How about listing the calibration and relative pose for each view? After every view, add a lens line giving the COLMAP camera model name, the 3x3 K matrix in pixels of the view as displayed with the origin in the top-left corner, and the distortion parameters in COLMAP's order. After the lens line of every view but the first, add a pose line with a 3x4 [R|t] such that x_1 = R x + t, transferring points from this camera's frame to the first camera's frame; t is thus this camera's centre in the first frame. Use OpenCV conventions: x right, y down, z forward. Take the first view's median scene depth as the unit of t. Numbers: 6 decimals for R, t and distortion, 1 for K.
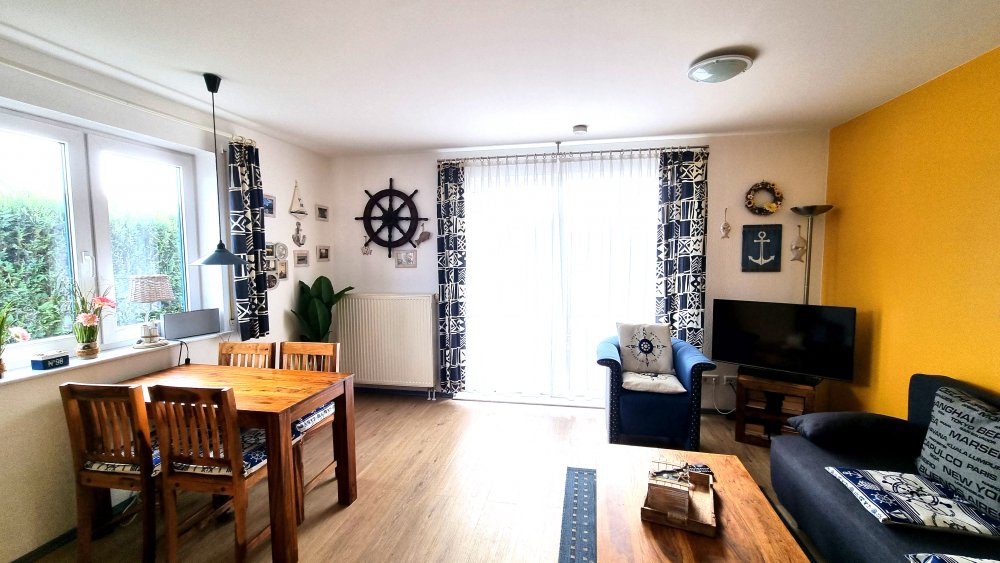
lens RADIAL K [[409.4, 0, 500.0], [0, 409.4, 281.5], [0, 0, 1]] dist [-0.001502, -0.000143]
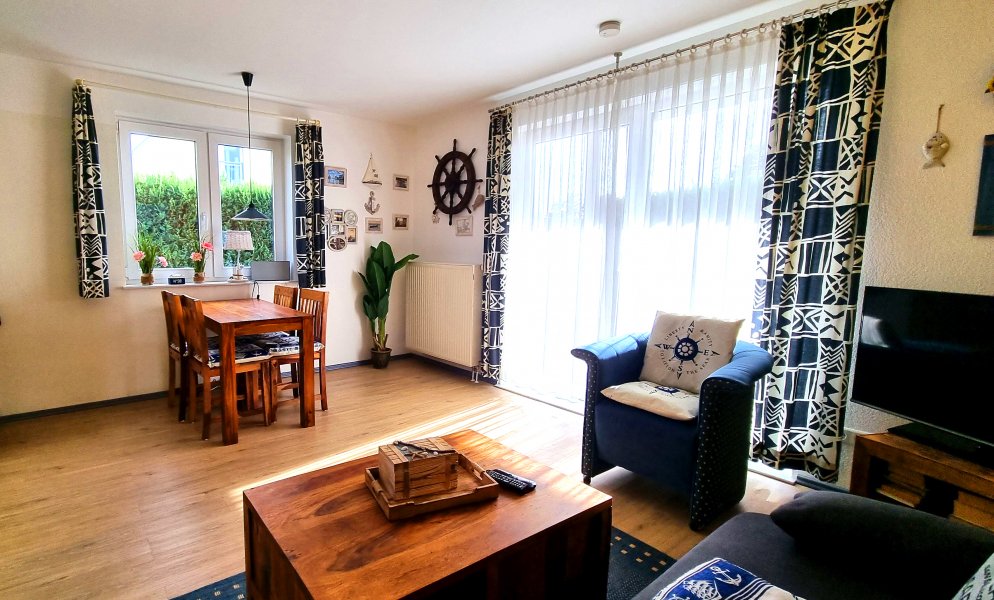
lens RADIAL K [[477.9, 0, 406.1], [0, 477.9, 300.9], [0, 0, 1]] dist [0.000999, 0.000139]
pose [[0.728581, 0.092309, -0.678711, 0.494054], [-0.061555, 0.995692, 0.069342, 0.053713], [0.682188, -0.008743, 0.731124, 0.143642]]
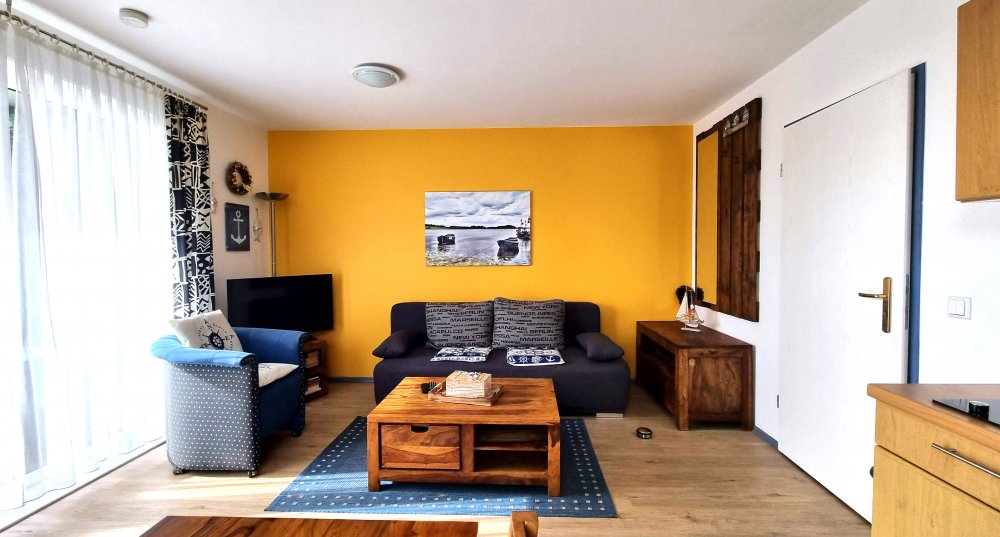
lens RADIAL K [[424.8, 0, 500.0], [0, 424.8, 268.5], [0, 0, 1]] dist [-0.000715, -0.000176]
pose [[-0.166952, -0.032224, 0.985438, -0.496784], [0.073757, 0.996257, 0.045073, 0.019438], [-0.983202, 0.080208, -0.163950, 0.538458]]
